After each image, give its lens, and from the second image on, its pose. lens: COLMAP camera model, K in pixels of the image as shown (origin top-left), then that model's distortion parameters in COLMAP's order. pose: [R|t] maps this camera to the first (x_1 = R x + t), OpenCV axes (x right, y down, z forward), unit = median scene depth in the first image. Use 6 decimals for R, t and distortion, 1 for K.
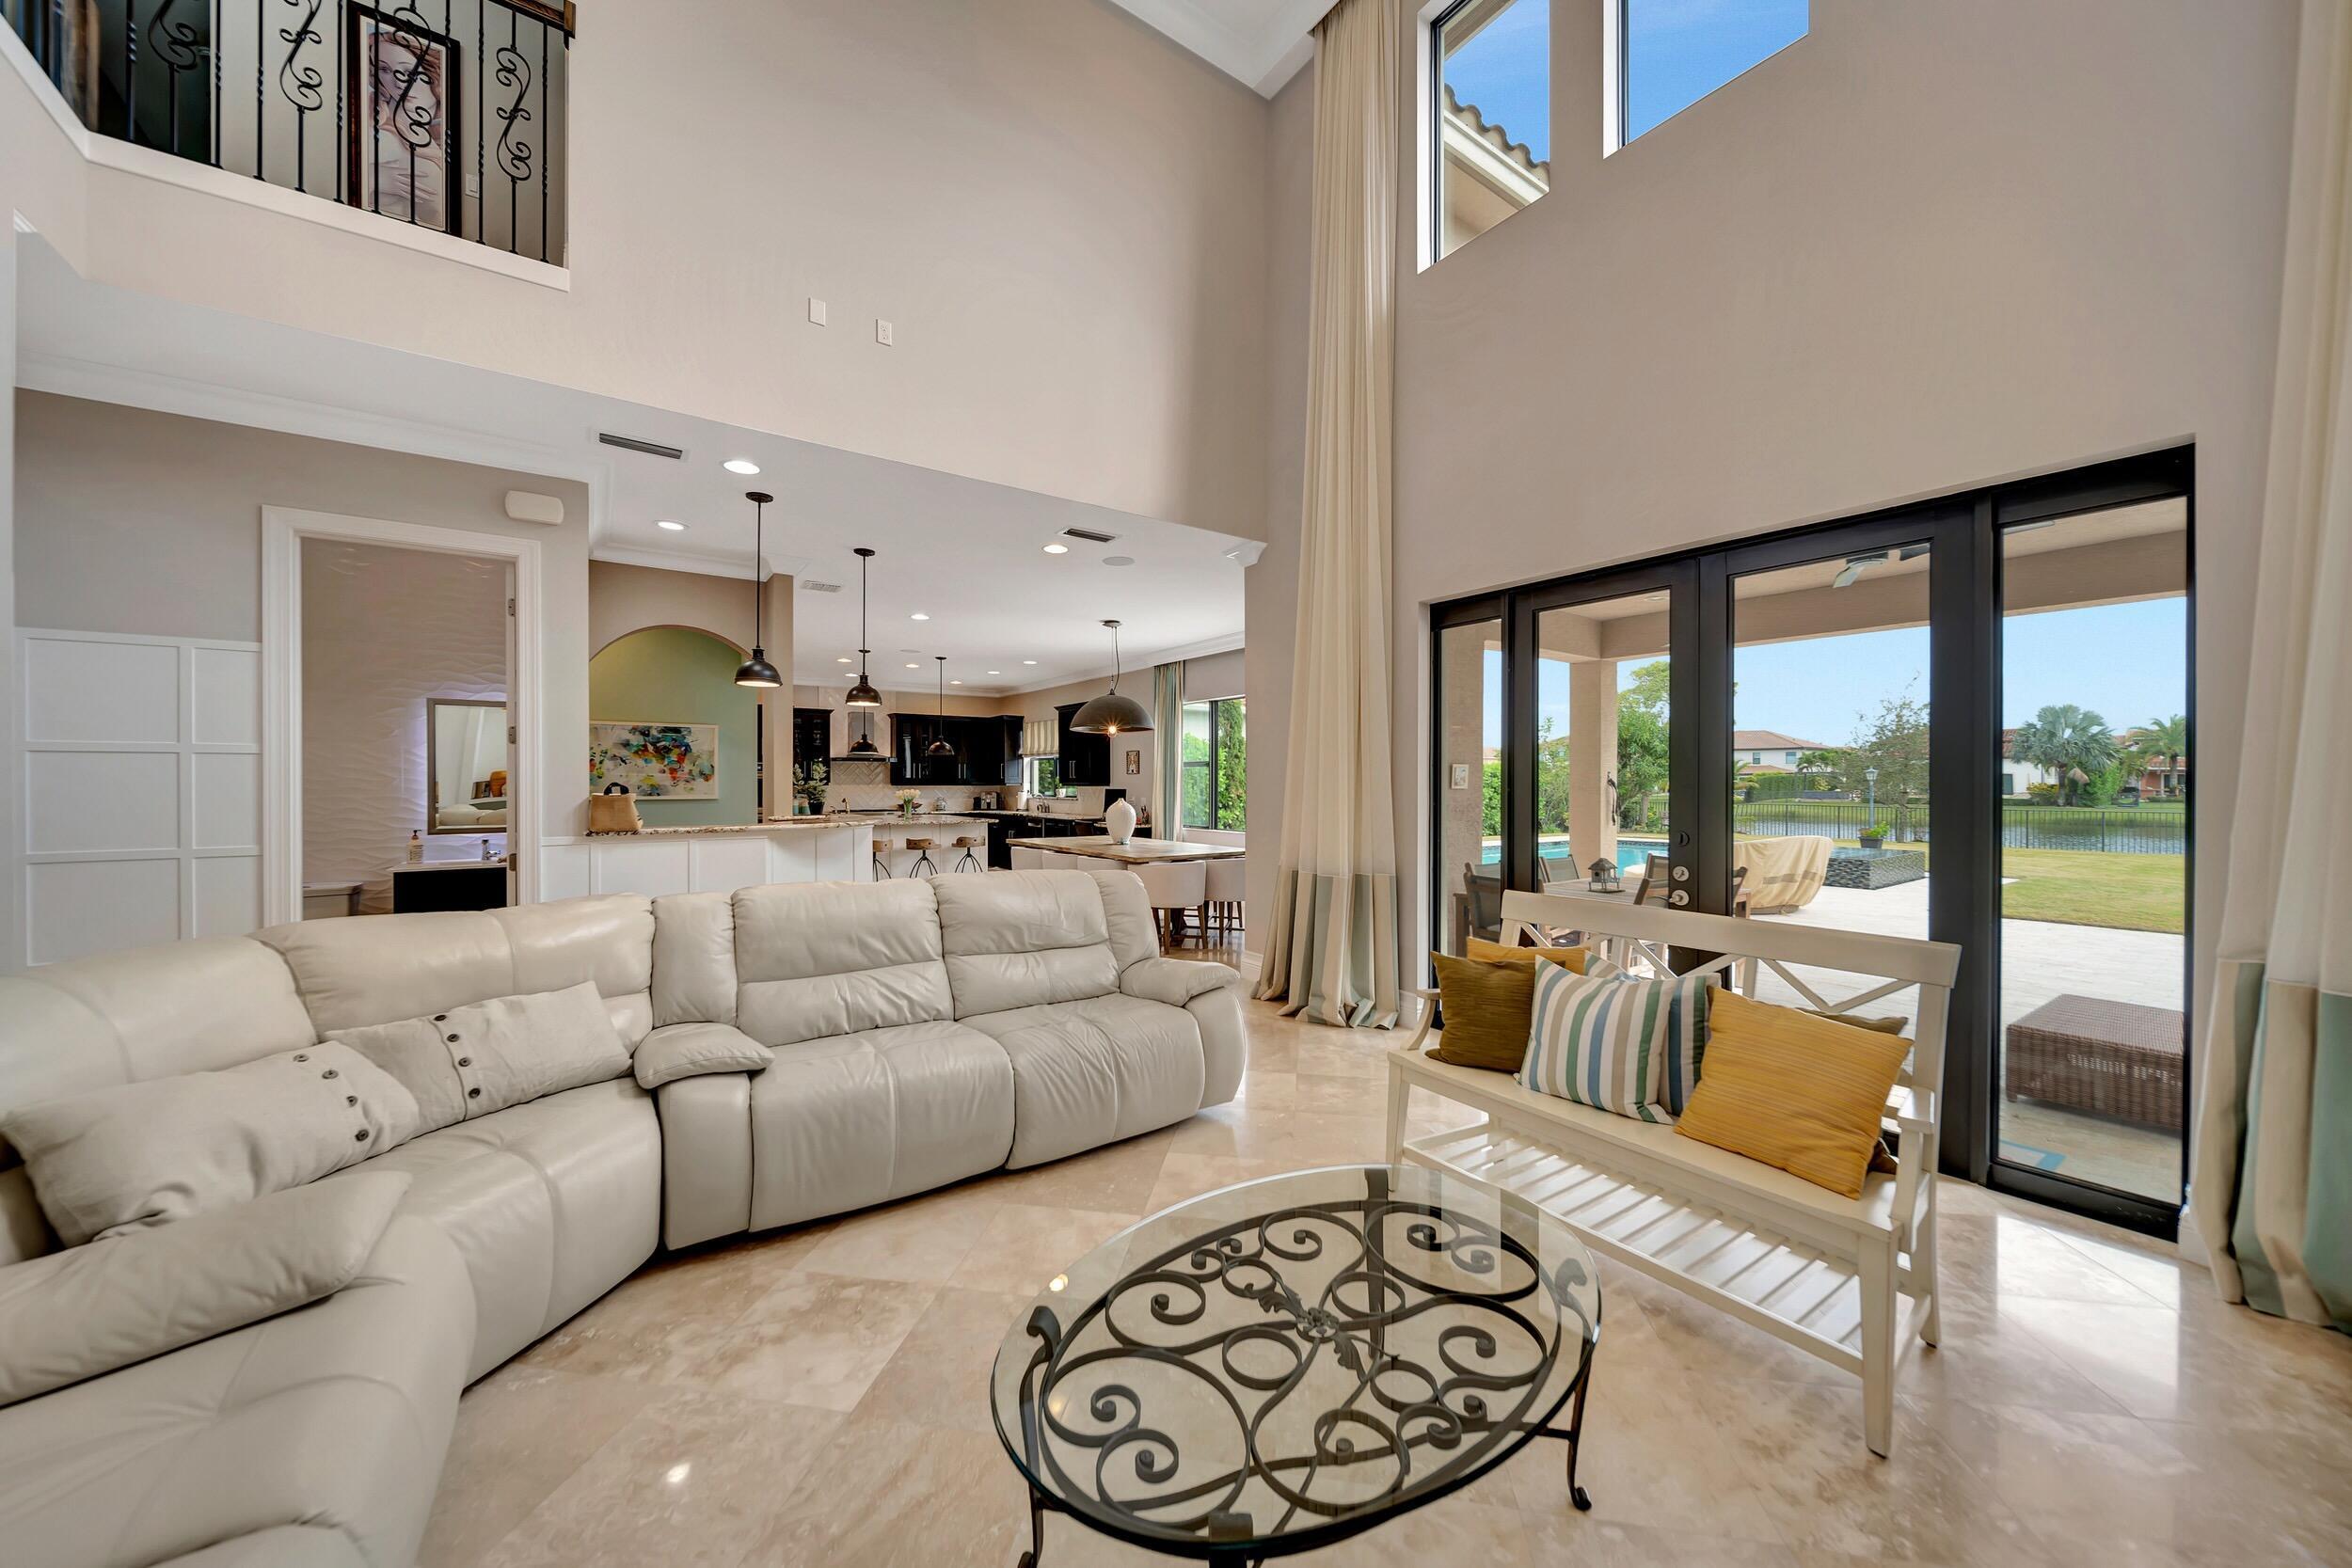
lens RADIAL K [[825.5, 0, 1171.1], [0, 825.5, 781.5], [0, 0, 1]] dist [-0.001650, -0.001057]
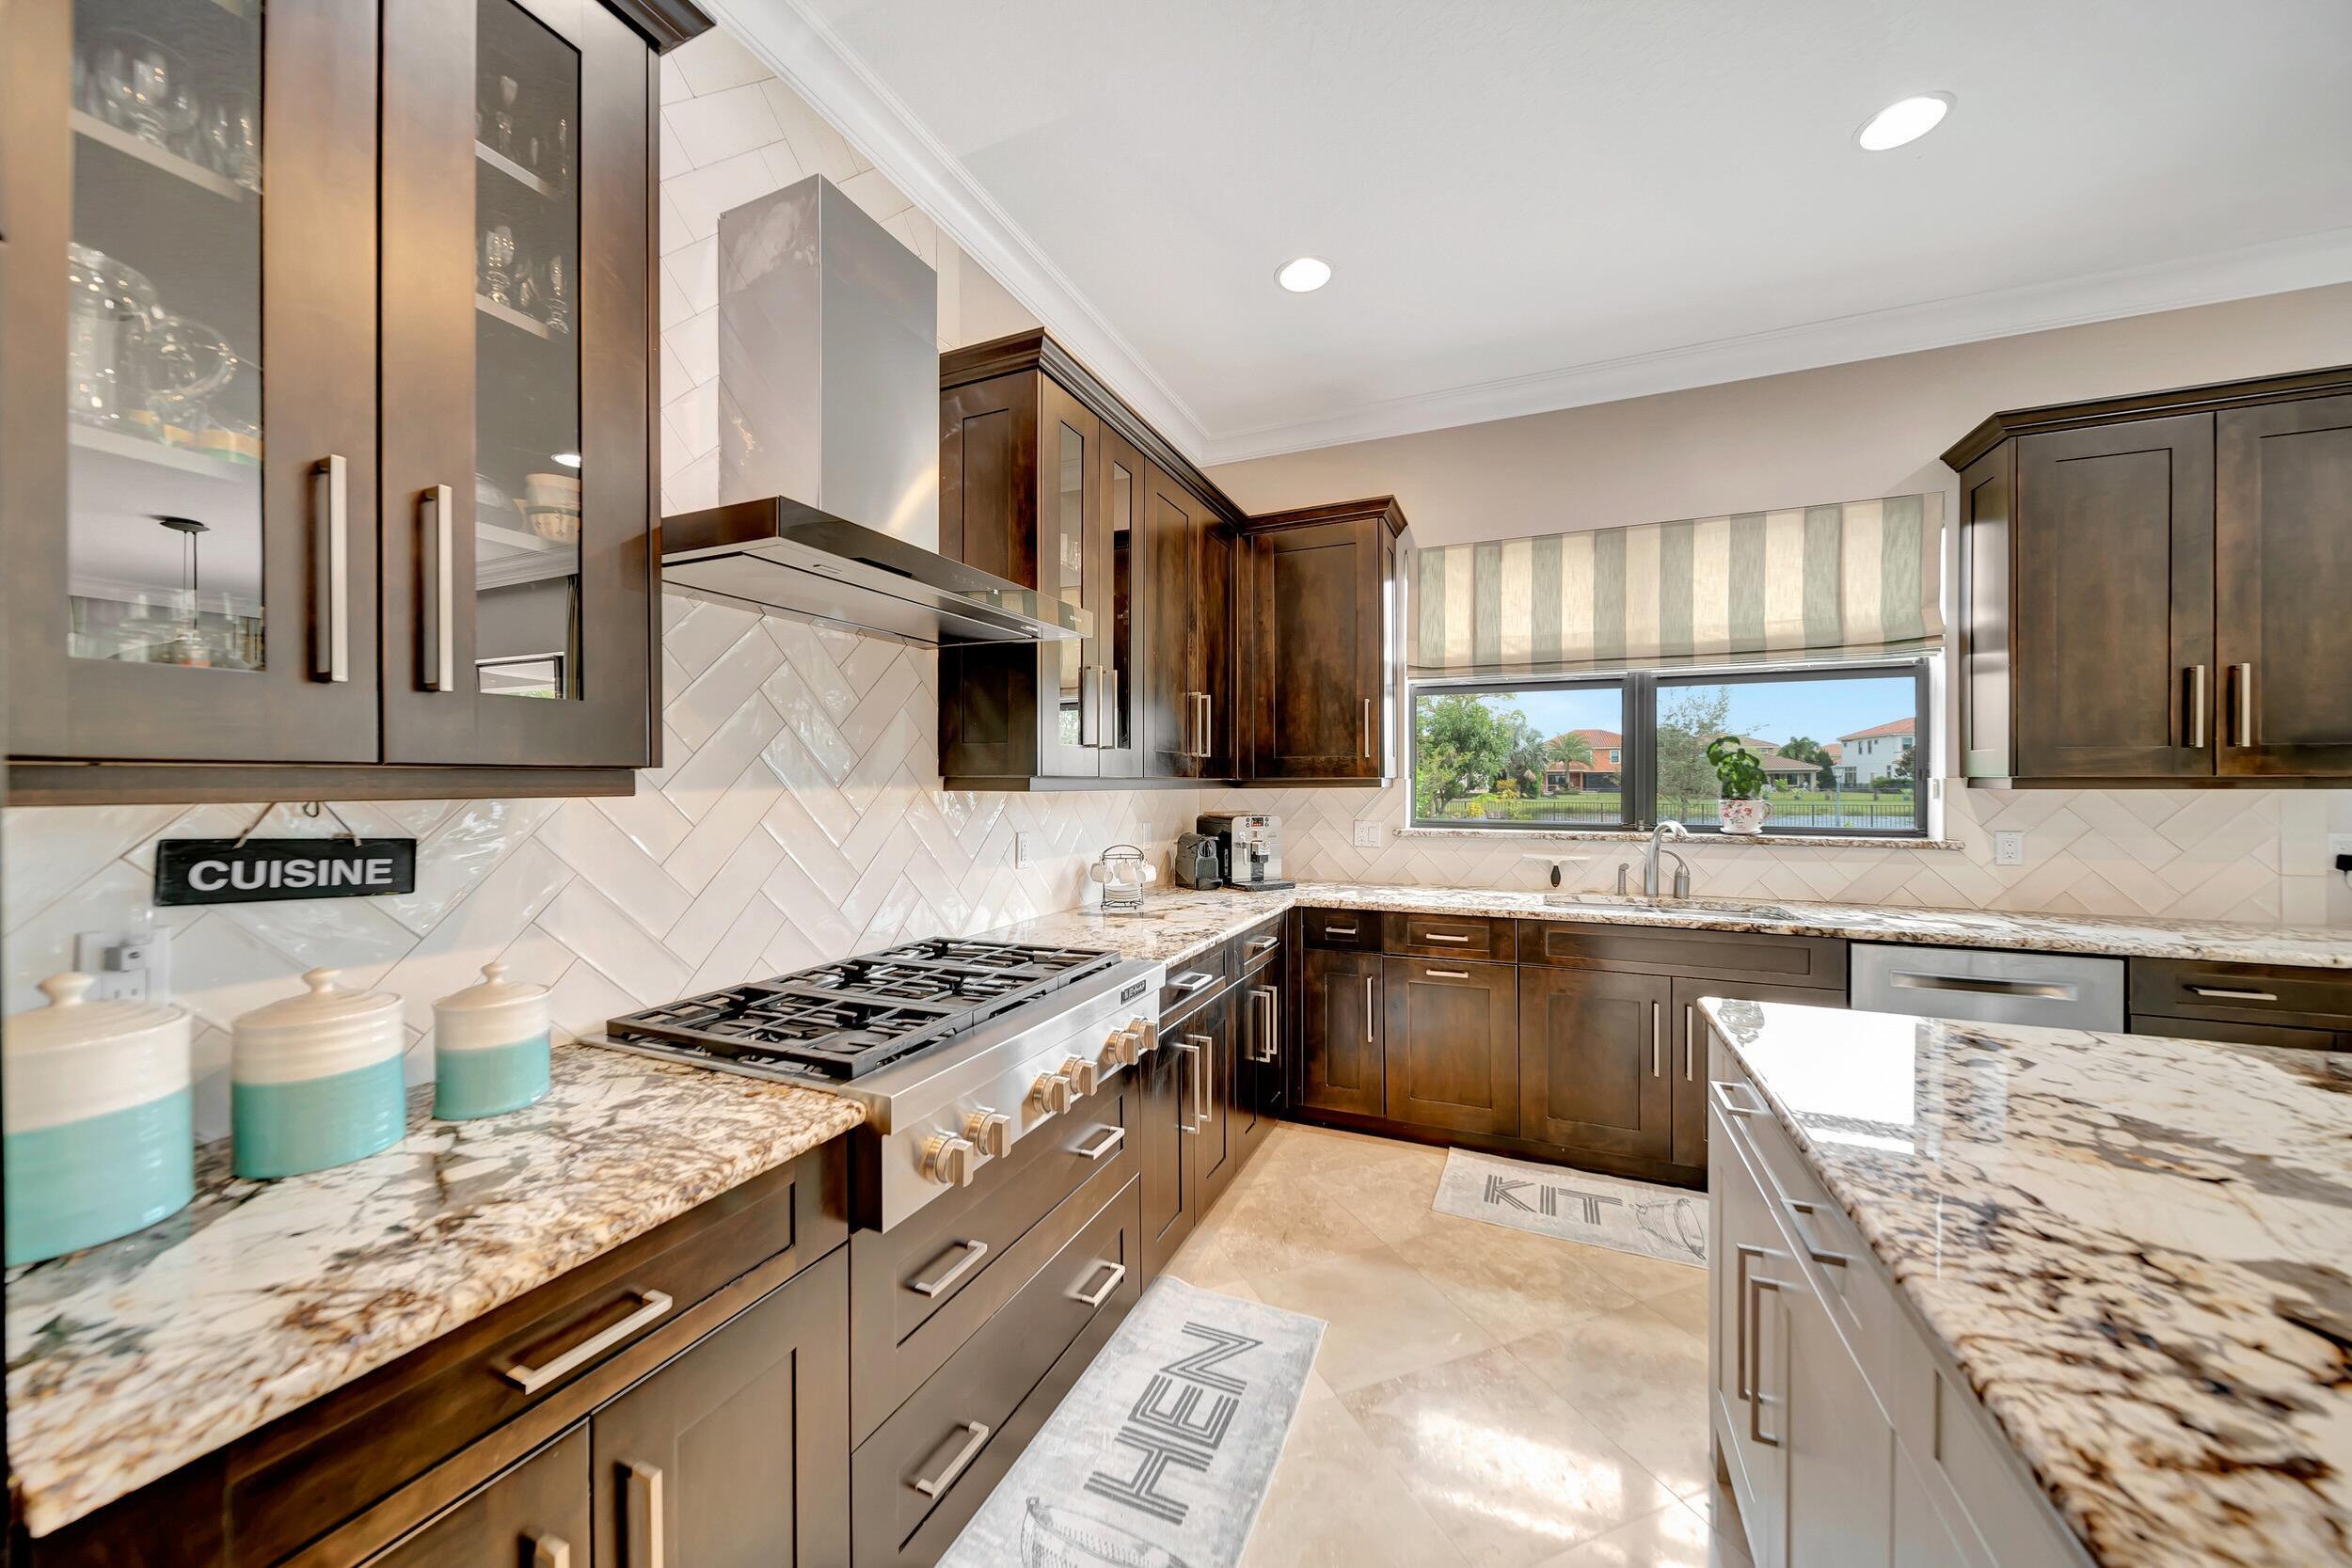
lens RADIAL K [[825.5, 0, 1168.0], [0, 825.5, 782.1], [0, 0, 1]] dist [-0.001650, -0.001057]
pose [[0.860013, -0.002219, 0.510267, -0.396199], [0.001719, 0.999997, 0.001451, 0.003041], [-0.510269, -0.000371, 0.860015, 0.855098]]
